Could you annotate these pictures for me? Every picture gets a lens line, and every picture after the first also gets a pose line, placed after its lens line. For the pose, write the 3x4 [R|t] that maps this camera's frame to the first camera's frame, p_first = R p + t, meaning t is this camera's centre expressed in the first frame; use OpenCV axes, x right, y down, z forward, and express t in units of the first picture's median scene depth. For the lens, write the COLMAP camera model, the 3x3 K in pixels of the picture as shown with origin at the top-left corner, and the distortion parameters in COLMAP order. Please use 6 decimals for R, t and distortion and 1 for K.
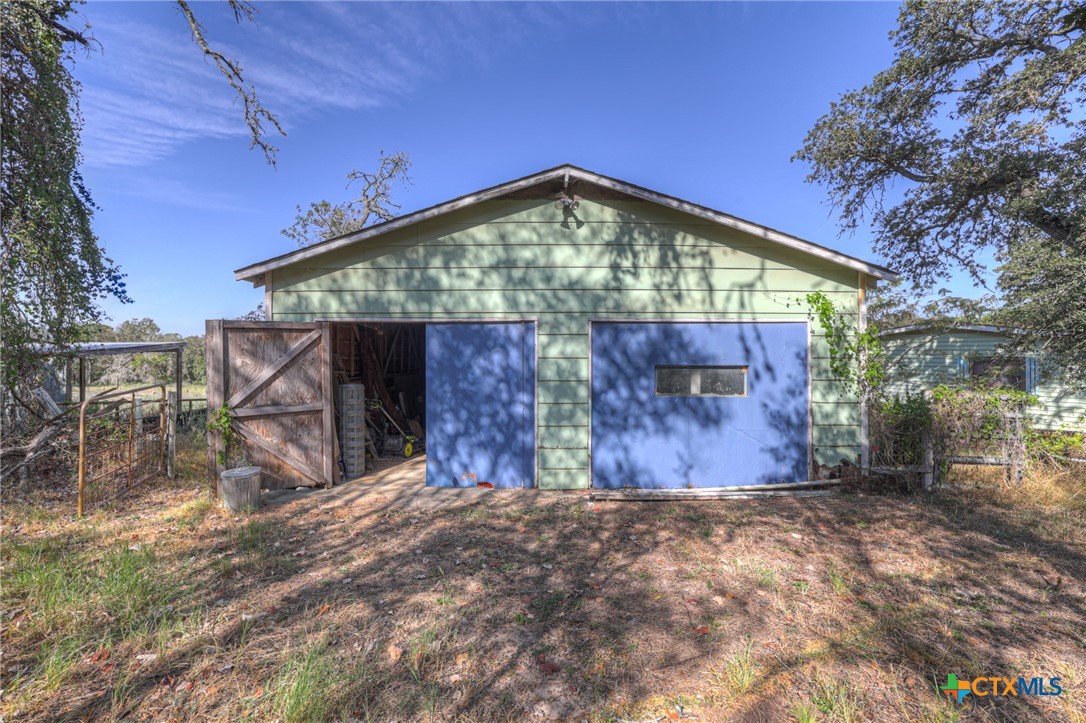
lens RADIAL K [[486.3, 0, 543.0], [0, 486.3, 361.5], [0, 0, 1]] dist [-0.029315, 0.000215]
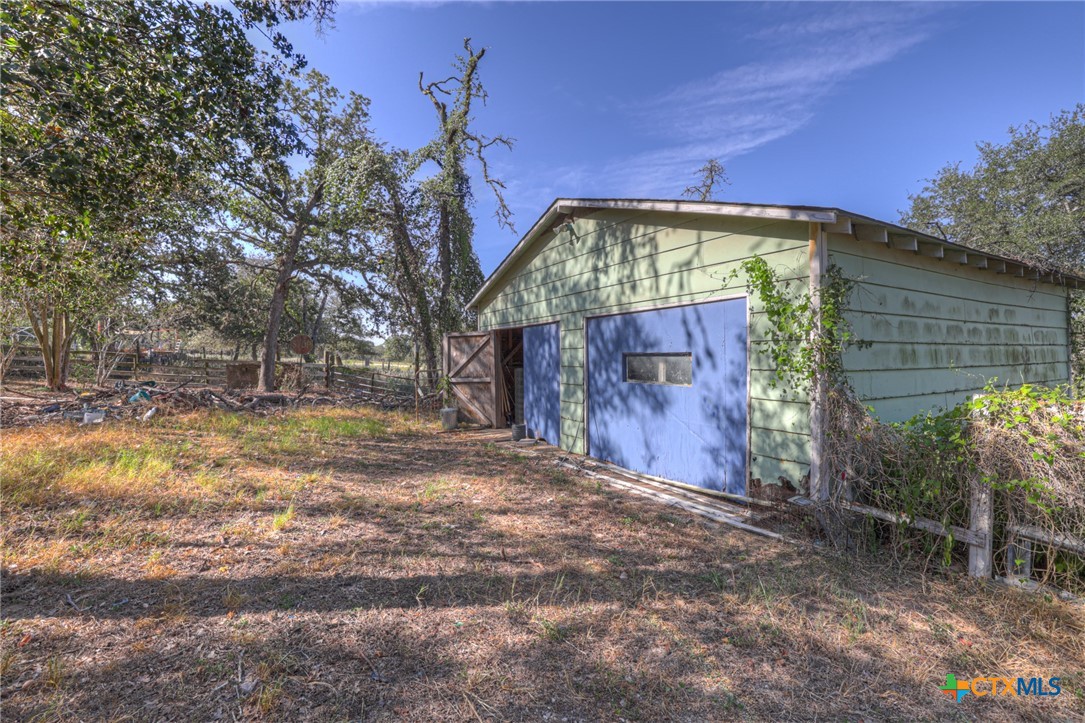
lens RADIAL K [[470.1, 0, 540.4], [0, 470.1, 351.2], [0, 0, 1]] dist [0.000852, 0.000132]
pose [[0.499131, -0.015336, -0.866391, 1.057001], [0.020975, 0.999764, -0.005613, 0.006373], [0.866273, -0.015371, 0.499335, 0.315102]]
